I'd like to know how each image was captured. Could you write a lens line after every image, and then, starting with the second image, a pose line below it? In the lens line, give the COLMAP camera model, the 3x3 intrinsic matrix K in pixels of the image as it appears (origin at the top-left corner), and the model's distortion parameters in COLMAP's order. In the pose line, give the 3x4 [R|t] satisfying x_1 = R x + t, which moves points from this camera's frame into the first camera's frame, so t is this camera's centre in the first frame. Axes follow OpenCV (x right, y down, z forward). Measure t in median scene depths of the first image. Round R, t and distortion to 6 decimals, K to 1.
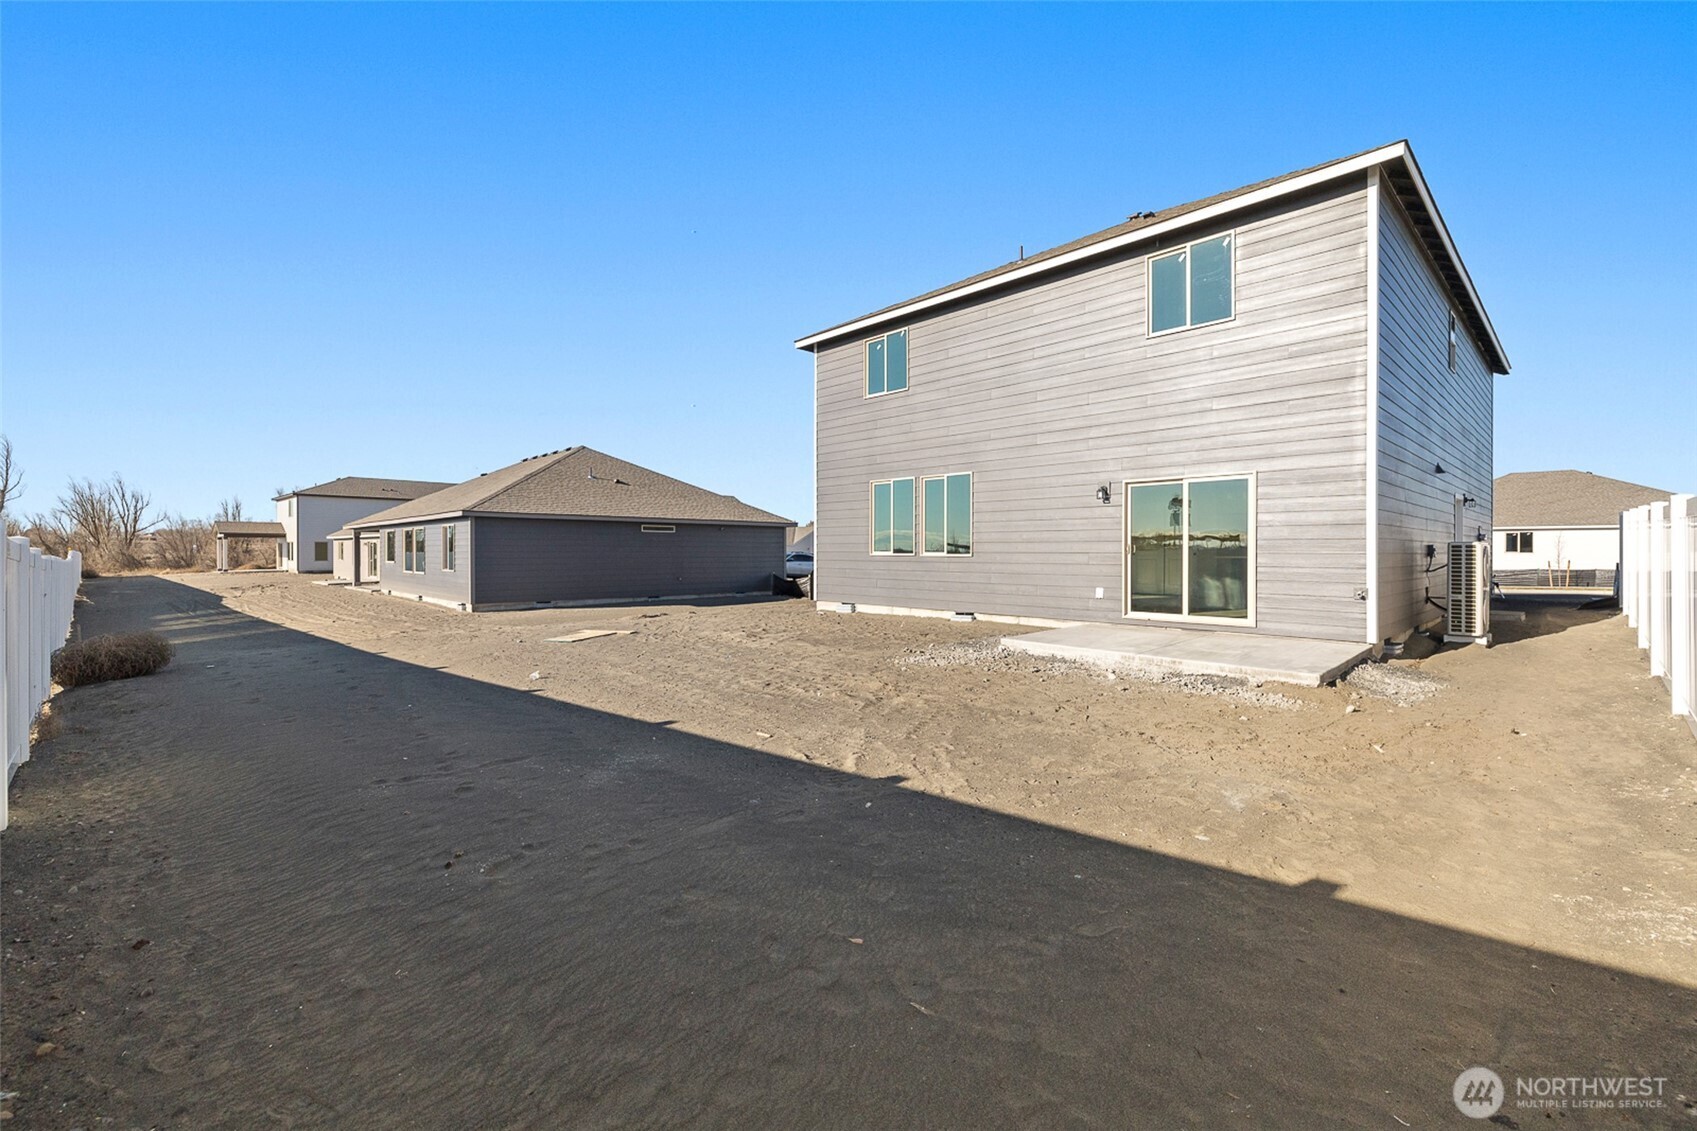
lens RADIAL K [[710.8, 0, 848.5], [0, 710.8, 565.5], [0, 0, 1]] dist [-0.003208, -0.000340]
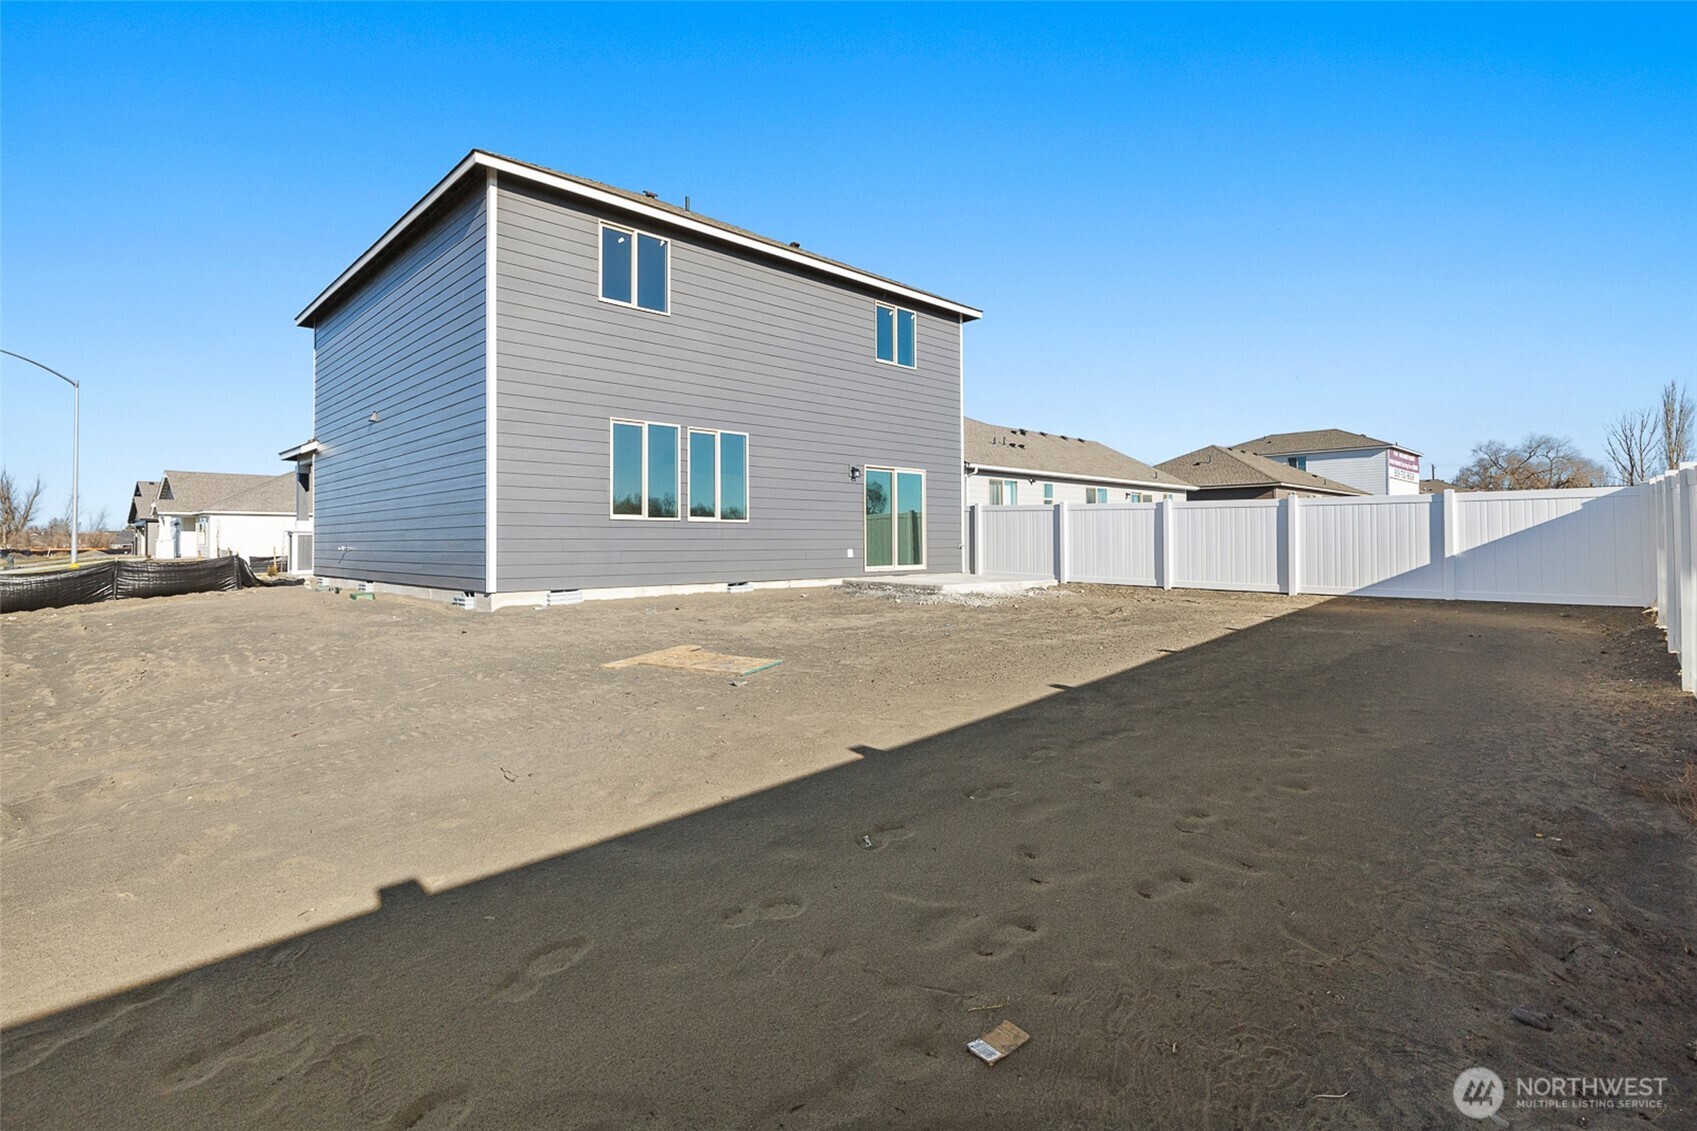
lens RADIAL K [[824.9, 0, 876.2], [0, 824.9, 508.4], [0, 0, 1]] dist [-0.000239, -0.000022]
pose [[-0.024378, 0.033874, 0.999129, -0.855594], [0.018108, 0.999277, -0.033437, 0.007468], [-0.999539, 0.017277, -0.024974, 0.794165]]
